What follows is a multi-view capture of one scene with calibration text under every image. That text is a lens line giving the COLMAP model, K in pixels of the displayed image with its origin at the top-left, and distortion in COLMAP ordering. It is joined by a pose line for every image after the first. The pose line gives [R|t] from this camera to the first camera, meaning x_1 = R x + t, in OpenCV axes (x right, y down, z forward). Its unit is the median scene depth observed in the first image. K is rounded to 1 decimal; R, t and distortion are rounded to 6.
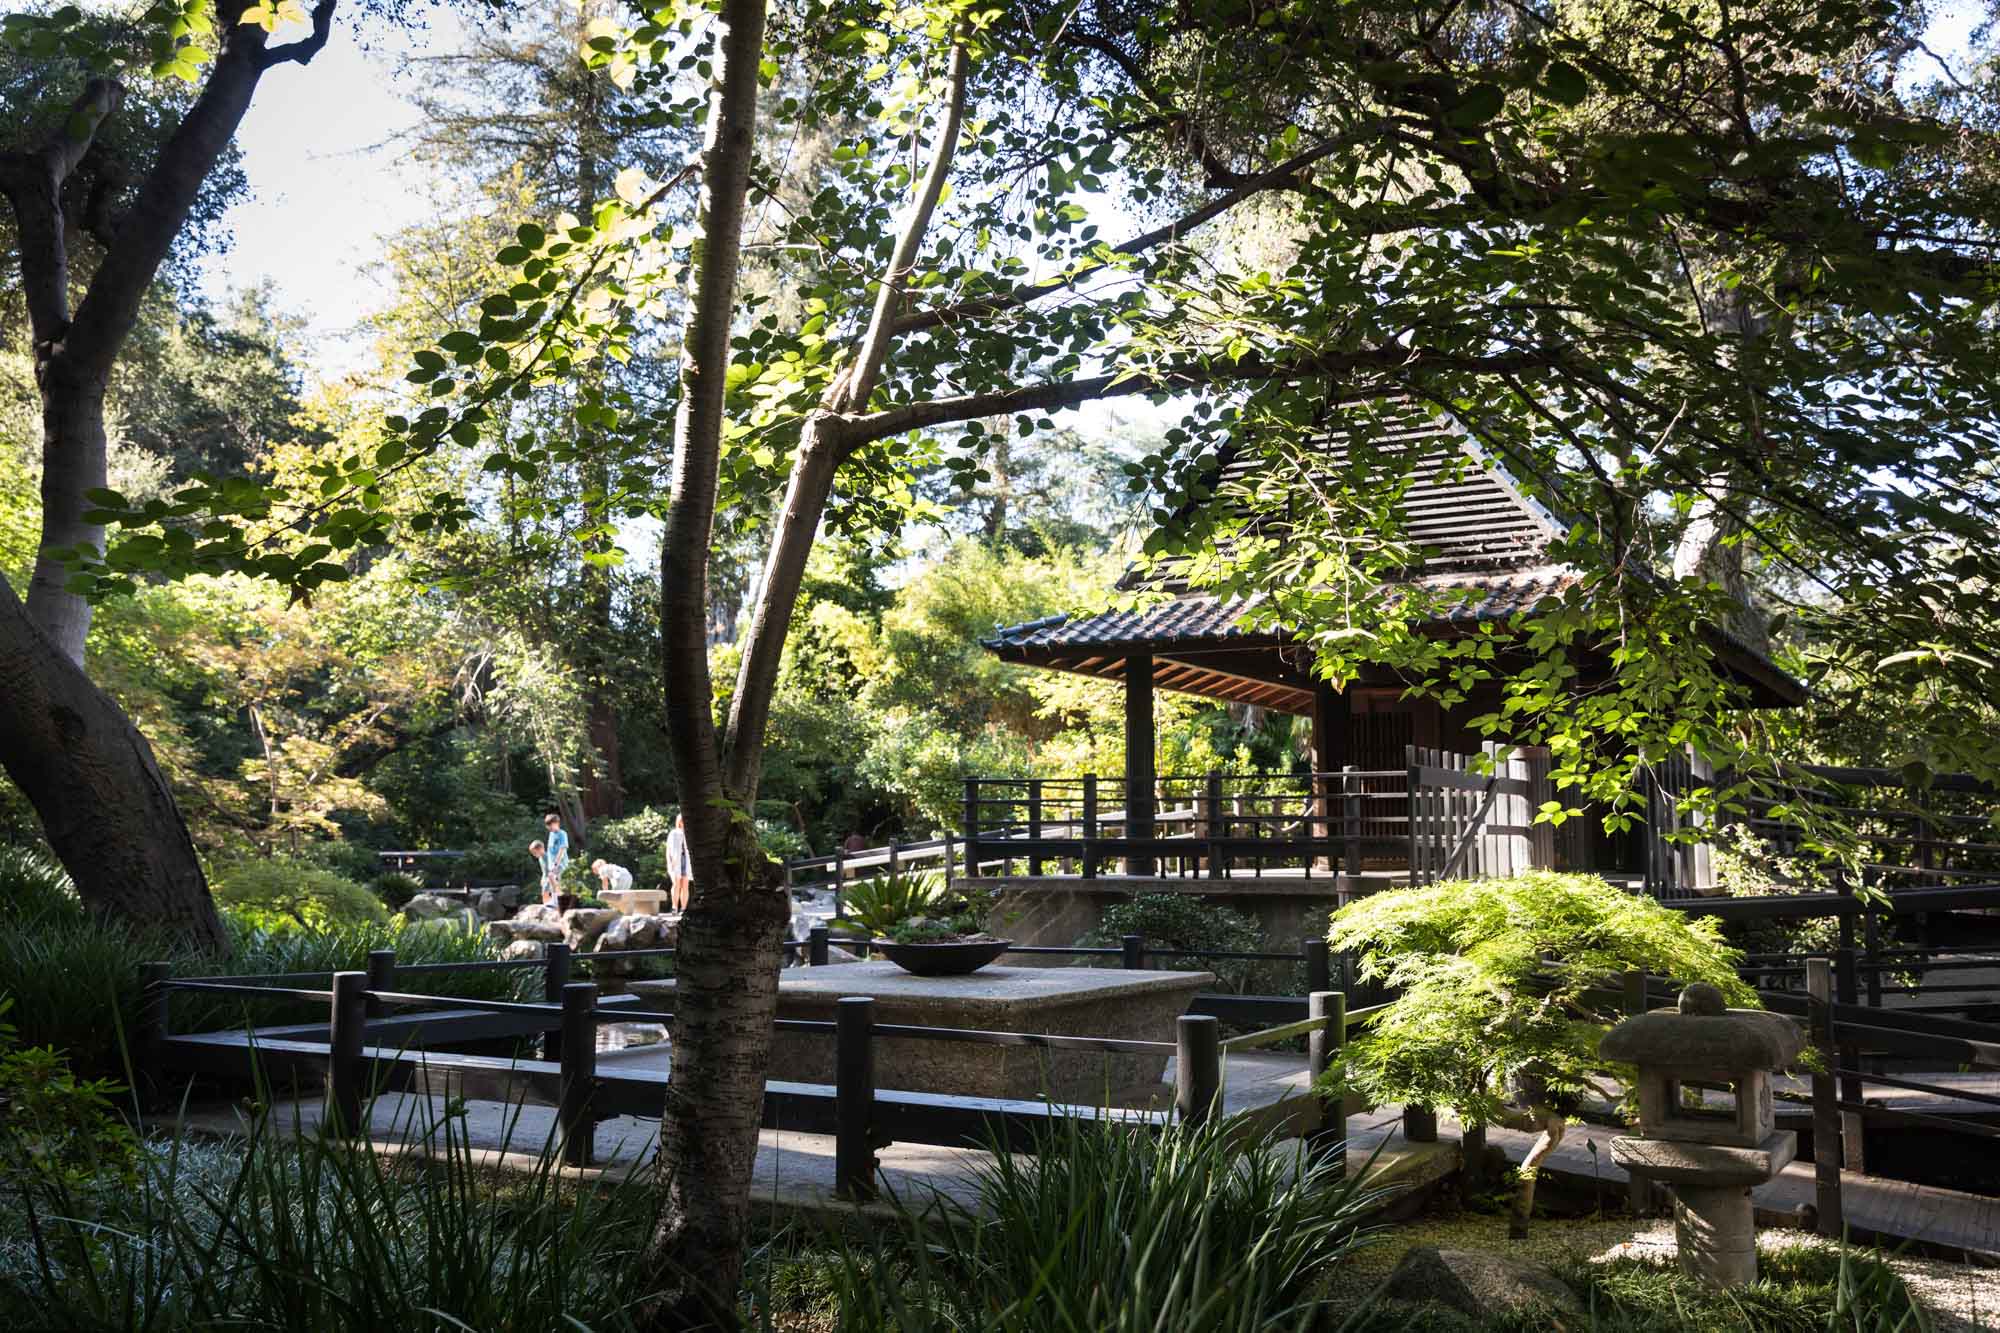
lens RADIAL K [[1807.0, 0, 1003.8], [0, 1807.0, 660.7], [0, 0, 1]] dist [0.012406, 0.006889]
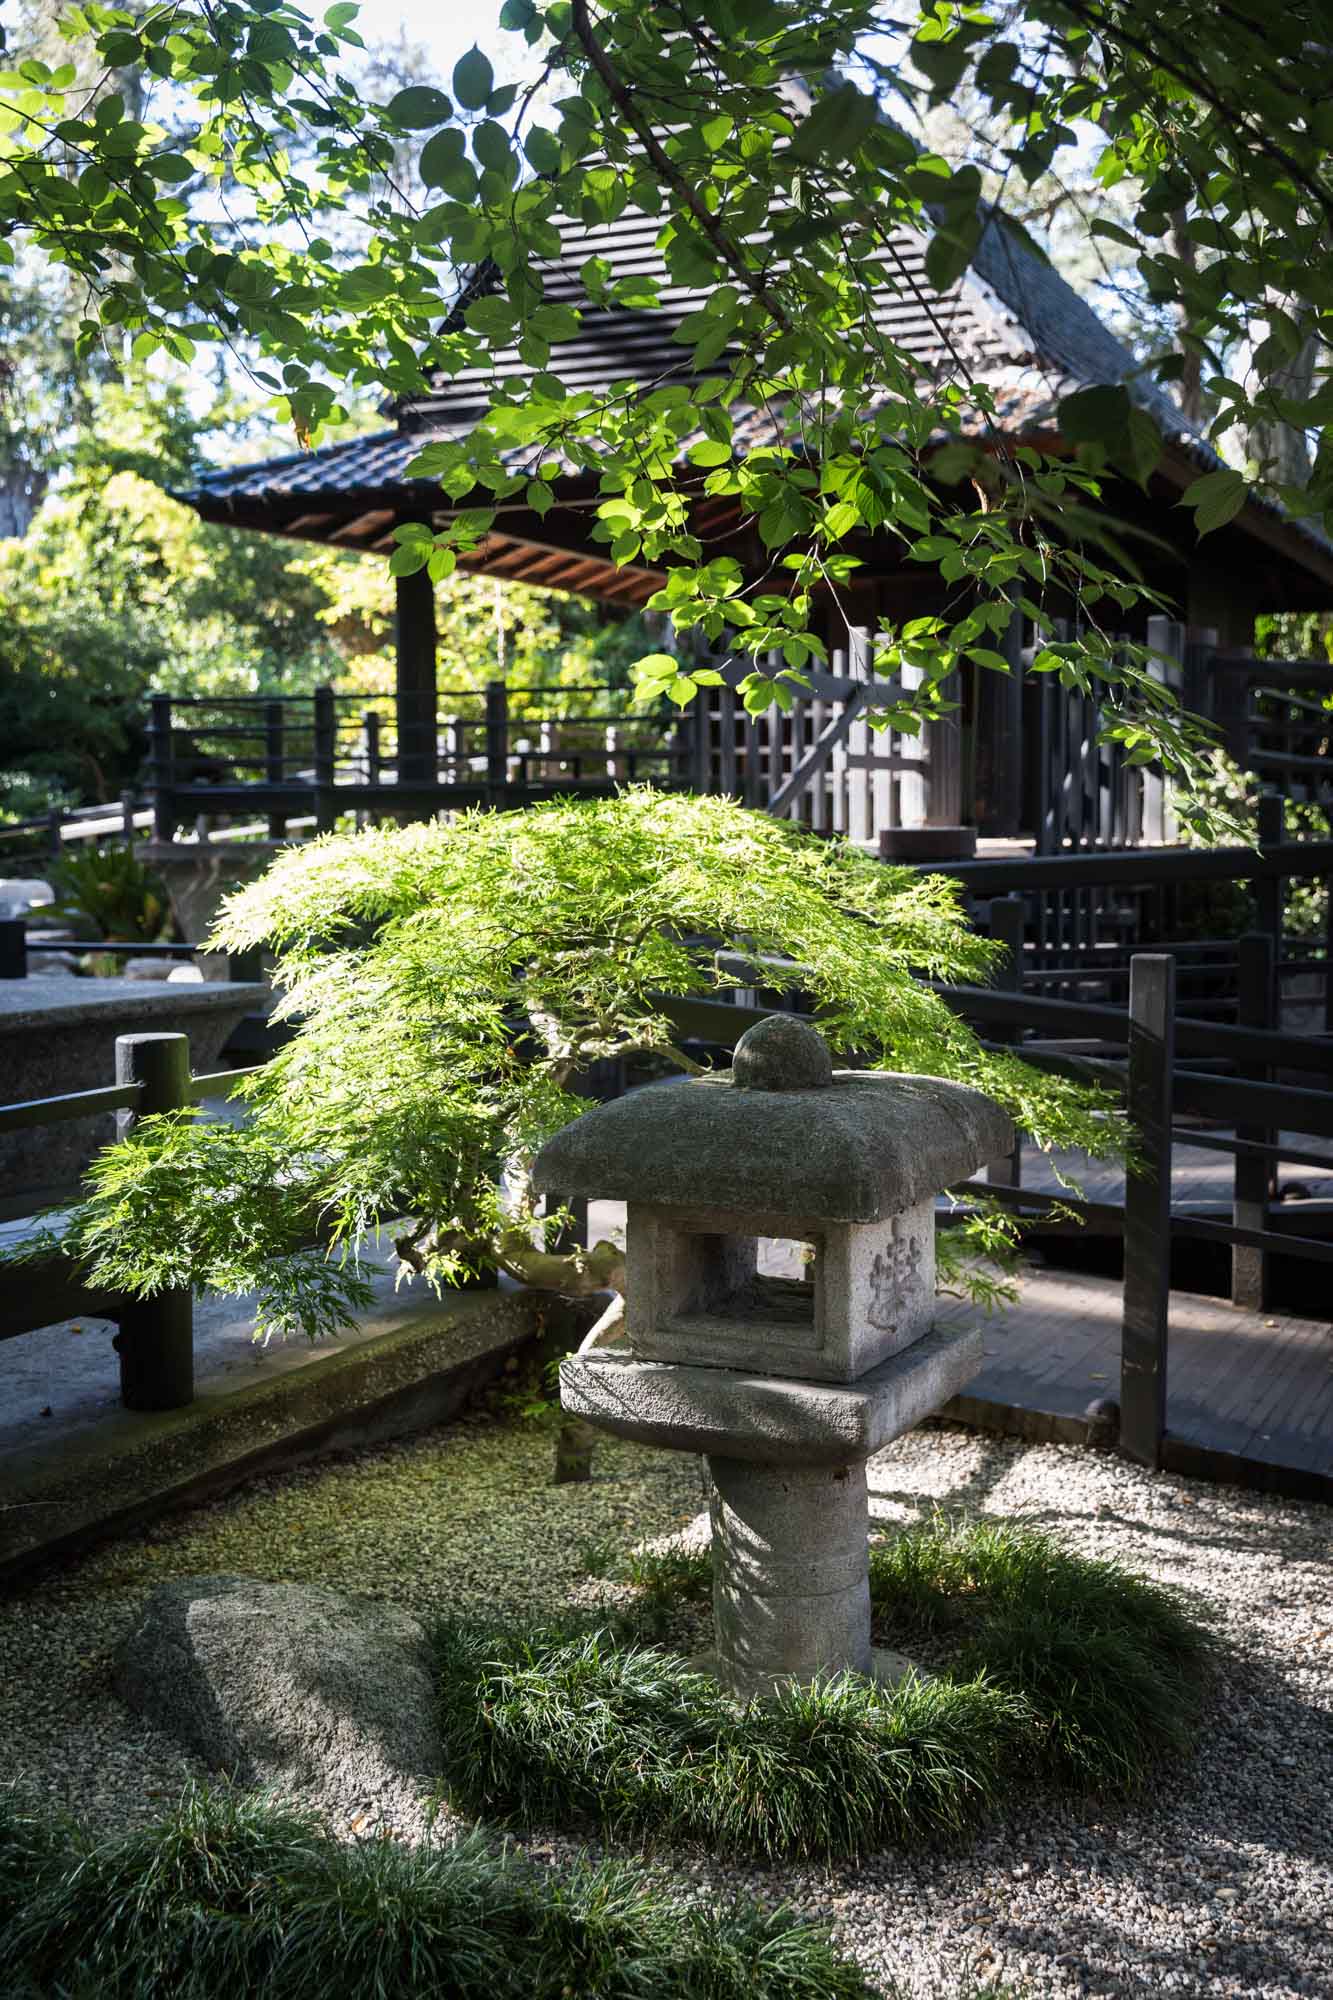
lens RADIAL K [[2148.4, 0, 663.4], [0, 2148.4, 1002.6], [0, 0, 1]] dist [0.054652, 0.000000]
pose [[0.996886, -0.010967, 0.078085, 0.108711], [-0.003891, 0.982231, 0.187635, 0.025608], [-0.078755, -0.187355, 0.979130, 0.166285]]
